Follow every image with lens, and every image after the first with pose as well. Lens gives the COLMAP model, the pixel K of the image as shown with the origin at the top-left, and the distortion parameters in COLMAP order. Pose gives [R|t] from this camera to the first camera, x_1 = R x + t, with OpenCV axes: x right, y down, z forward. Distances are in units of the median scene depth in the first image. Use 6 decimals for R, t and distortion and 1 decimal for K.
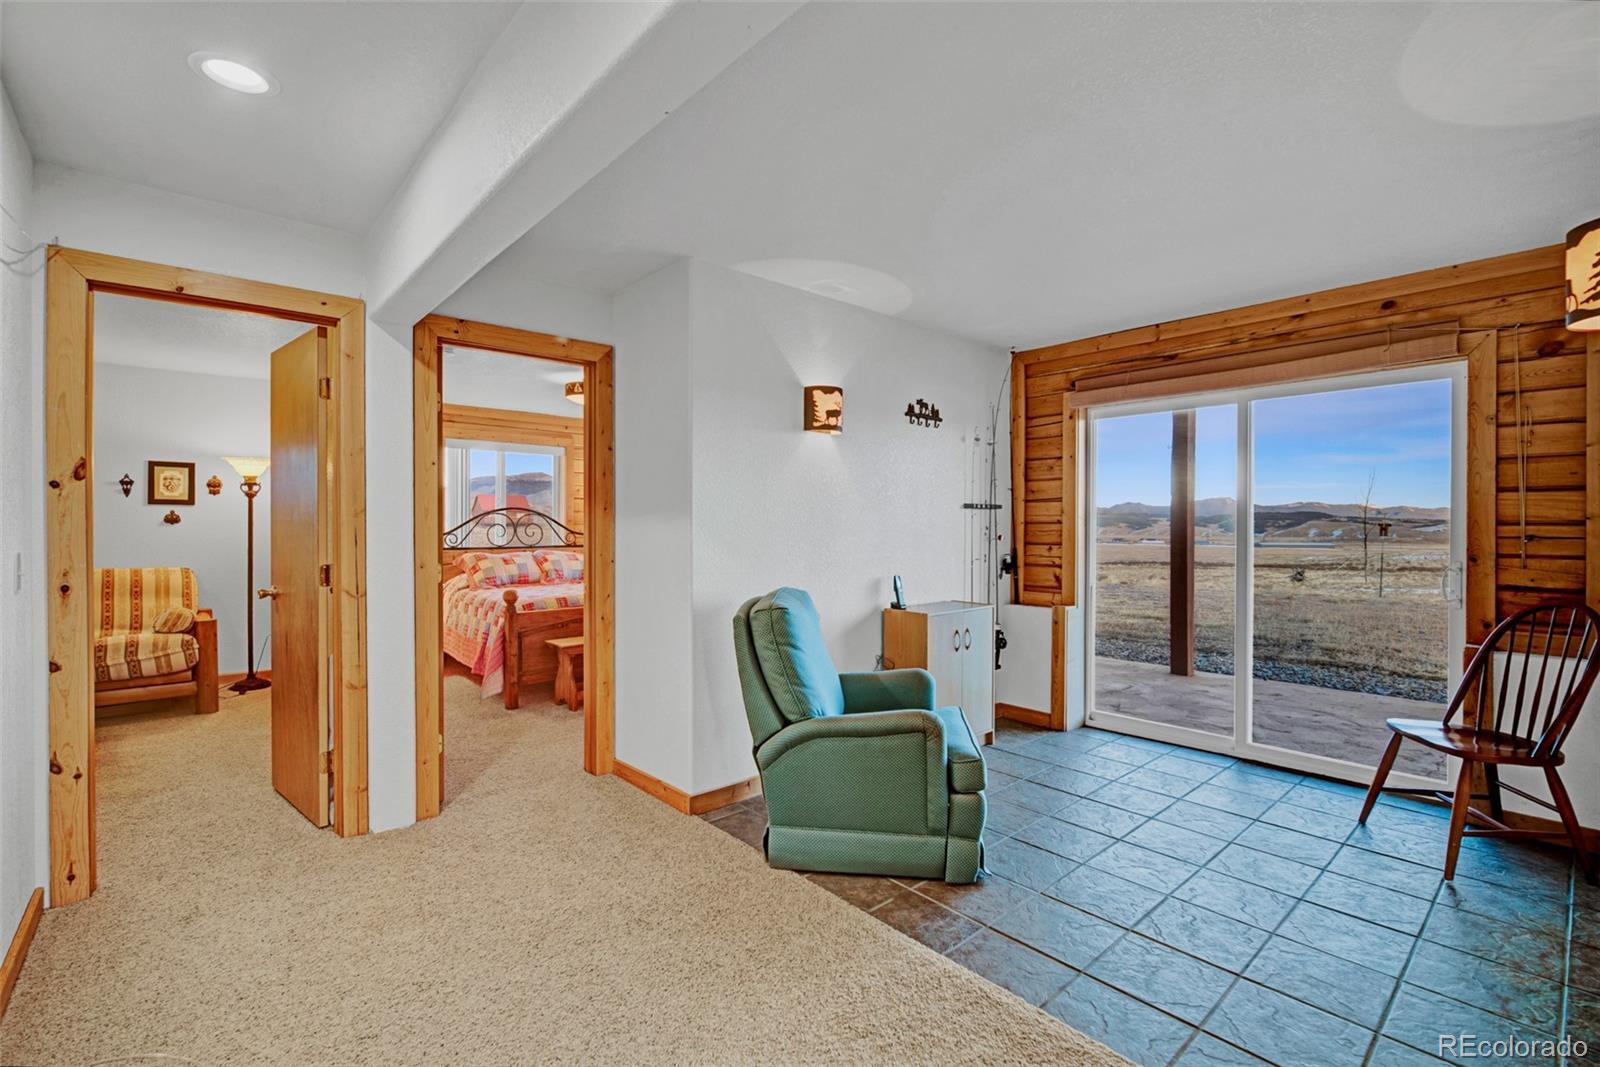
lens RADIAL K [[708.4, 0, 805.4], [0, 708.4, 530.7], [0, 0, 1]] dist [-0.014685, -0.000867]
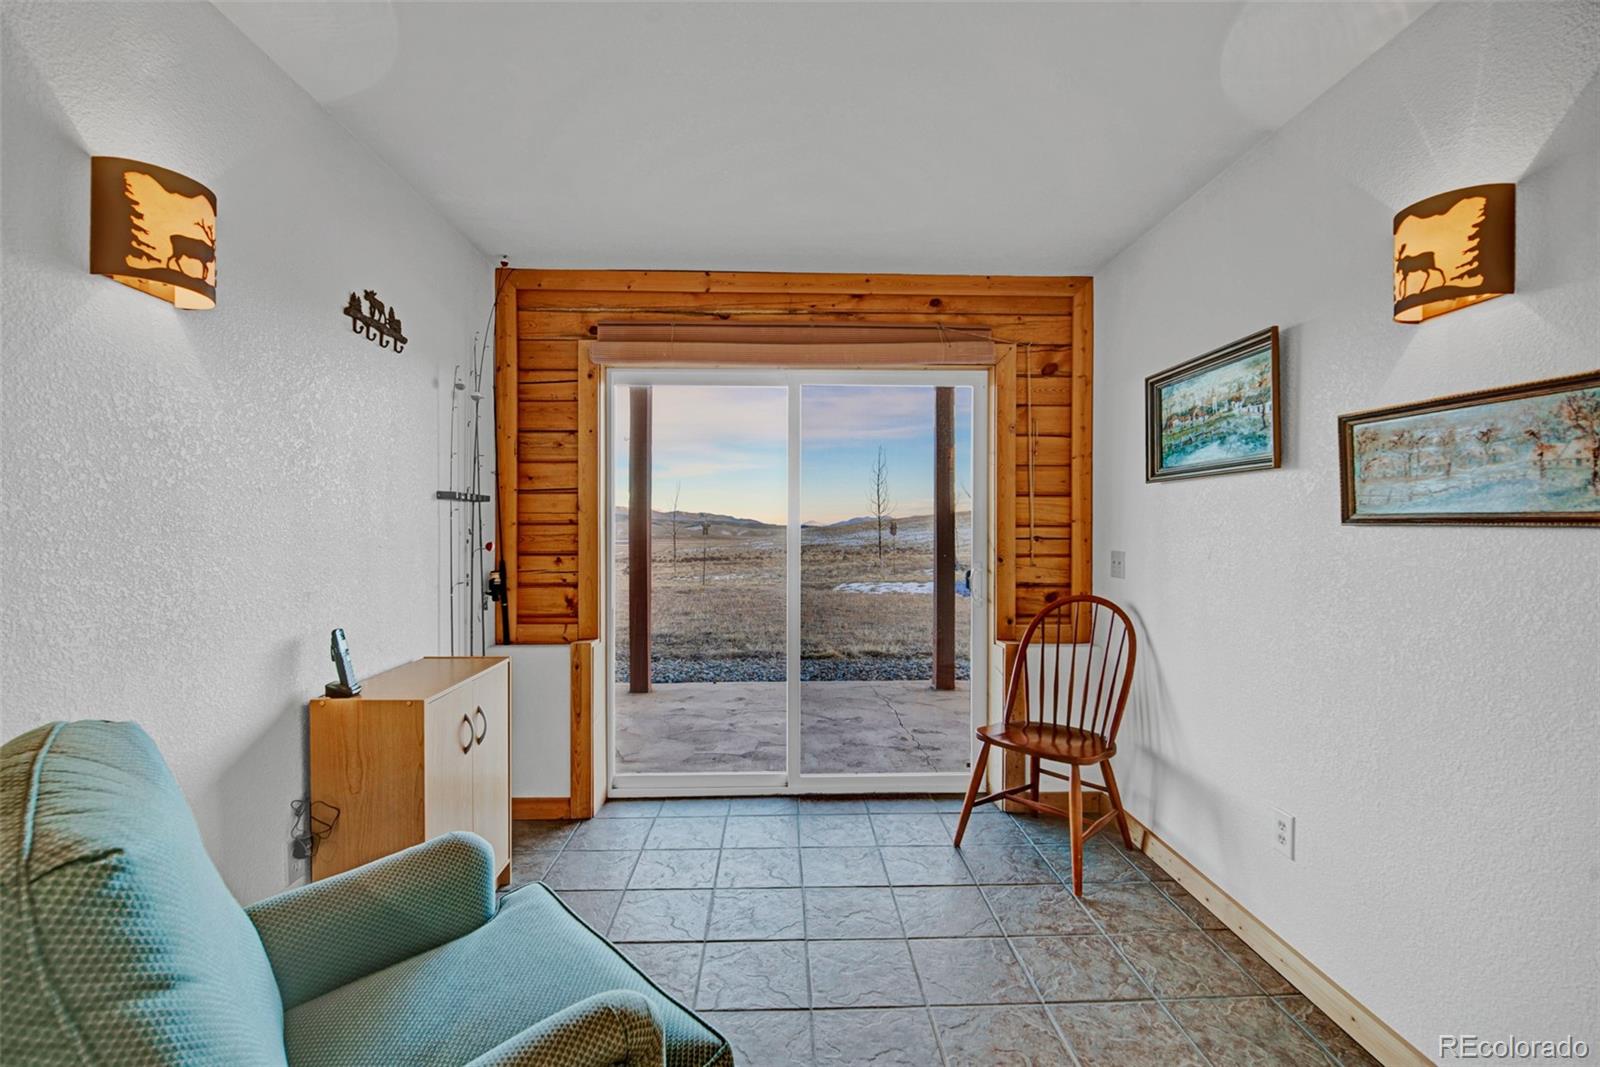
lens RADIAL K [[725.2, 0, 835.5], [0, 725.2, 537.7], [0, 0, 1]] dist [-0.013259, -0.000871]
pose [[0.636097, -0.011659, 0.771521, -0.035612], [0.005459, 0.999929, 0.010610, -0.003937], [-0.771590, -0.002537, 0.636116, 0.380644]]
